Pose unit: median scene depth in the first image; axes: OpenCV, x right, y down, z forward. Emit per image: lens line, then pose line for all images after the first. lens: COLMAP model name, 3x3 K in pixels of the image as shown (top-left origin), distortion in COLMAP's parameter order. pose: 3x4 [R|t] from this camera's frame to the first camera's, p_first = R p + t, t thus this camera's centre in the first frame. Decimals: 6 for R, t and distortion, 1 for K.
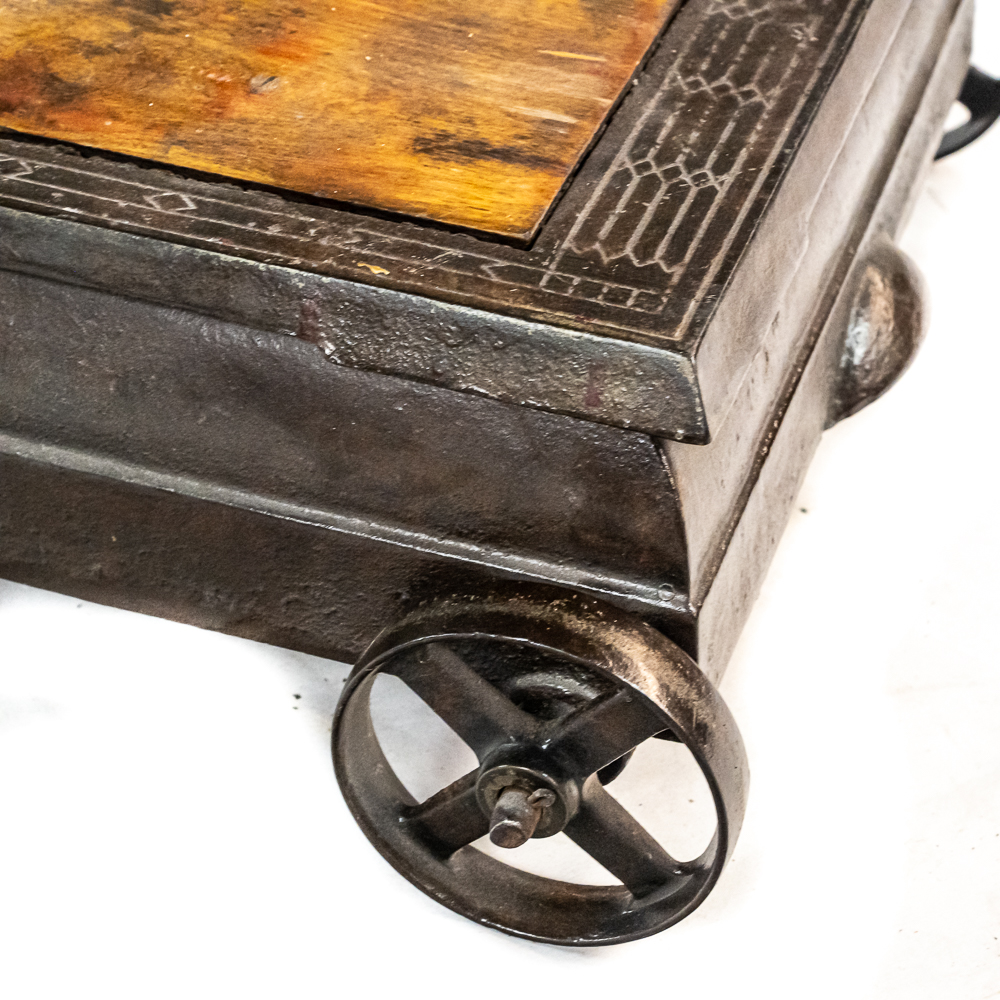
lens RADIAL K [[2629.4, 0, 500.0], [0, 2629.4, 500.0], [0, 0, 1]] dist [0.036334, 0.085851]
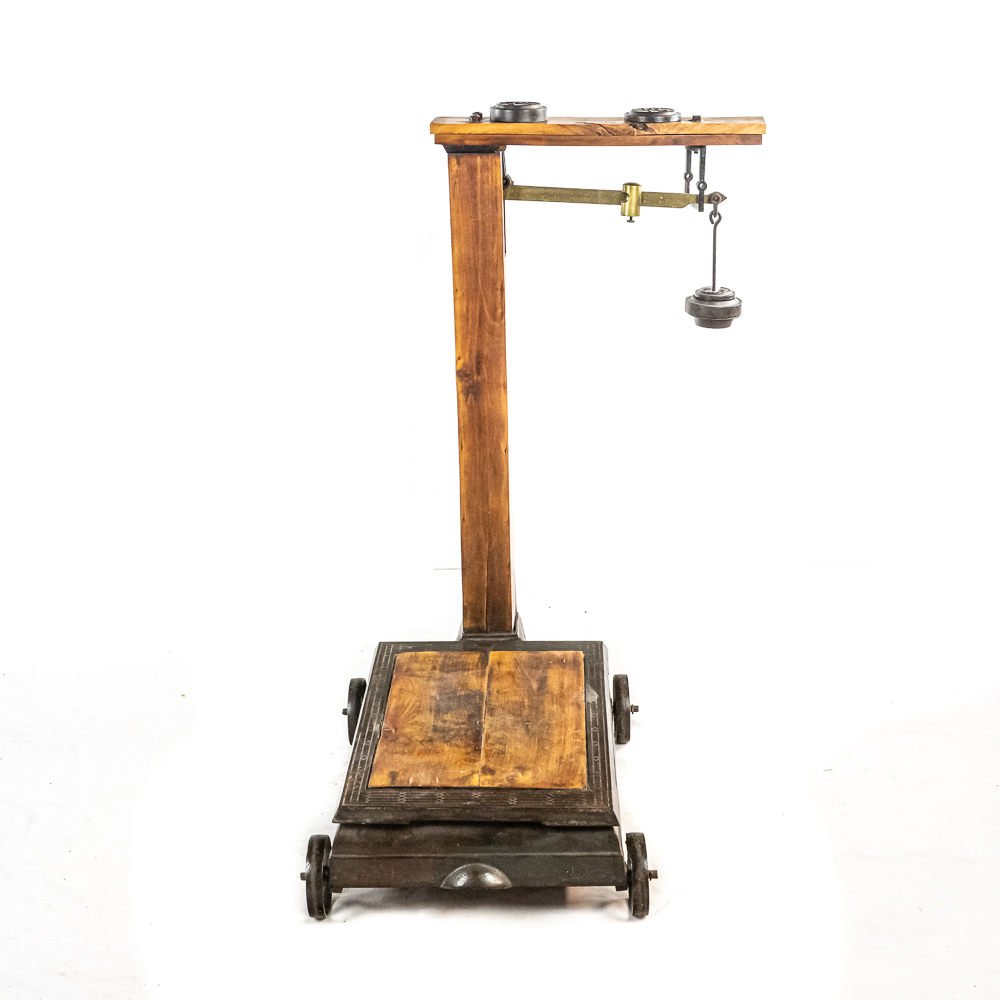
lens RADIAL K [[1856.4, 0, 500.0], [0, 1856.4, 500.0], [0, 0, 1]] dist [0.035525, 0.061217]
pose [[0.295501, 0.268530, -0.916827, 3.182021], [-0.569866, 0.819797, 0.056439, -0.886689], [0.766768, 0.505790, 0.395277, -0.527017]]
